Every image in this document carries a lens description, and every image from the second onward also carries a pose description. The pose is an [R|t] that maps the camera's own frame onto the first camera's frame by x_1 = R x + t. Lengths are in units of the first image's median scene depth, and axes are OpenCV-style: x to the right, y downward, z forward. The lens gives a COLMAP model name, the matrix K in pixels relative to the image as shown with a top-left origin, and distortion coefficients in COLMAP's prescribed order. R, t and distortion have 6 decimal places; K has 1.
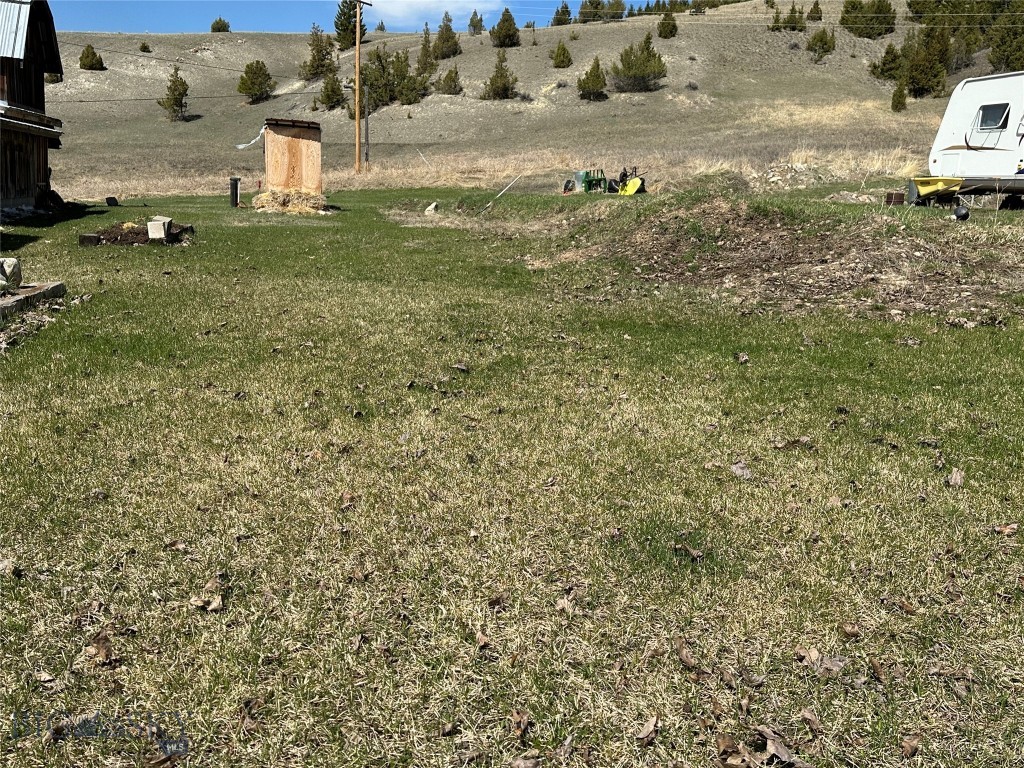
lens RADIAL K [[966.7, 0, 512.0], [0, 966.7, 384.0], [0, 0, 1]] dist [0.199870, -0.356860]
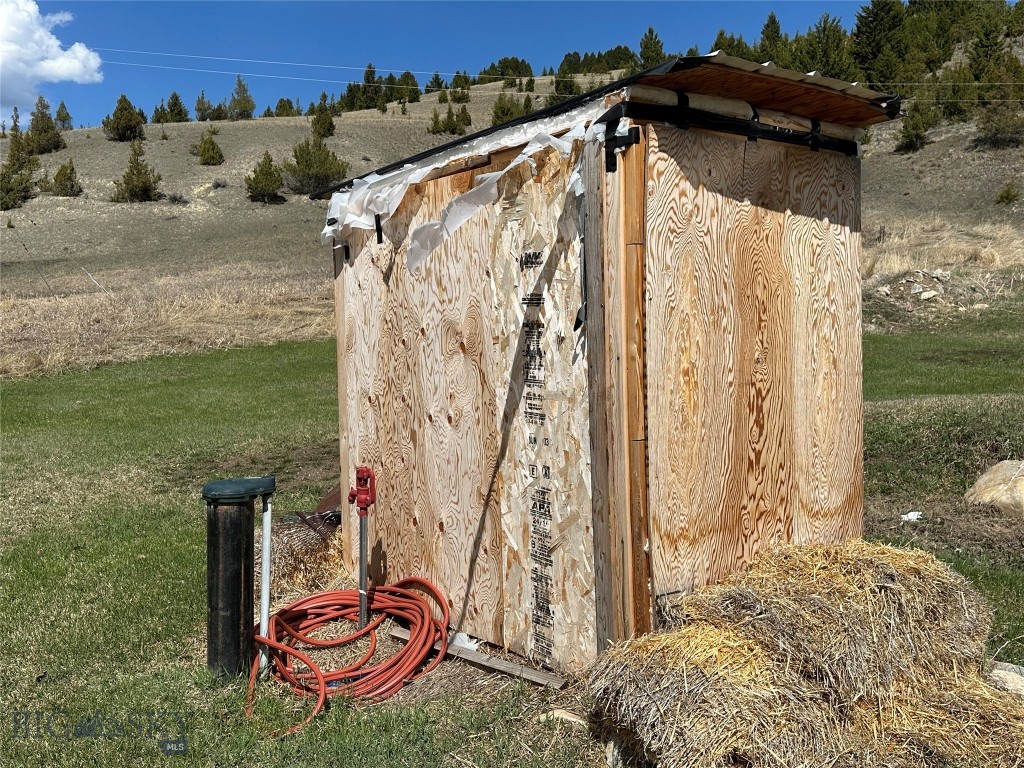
lens RADIAL K [[966.7, 0, 512.0], [0, 966.7, 384.0], [0, 0, 1]] dist [0.199870, -0.356860]
pose [[0.911242, -0.086905, 0.402599, -0.070635], [0.130166, 0.988152, -0.081313, -0.048071], [-0.390763, 0.126501, 0.911758, 0.196019]]
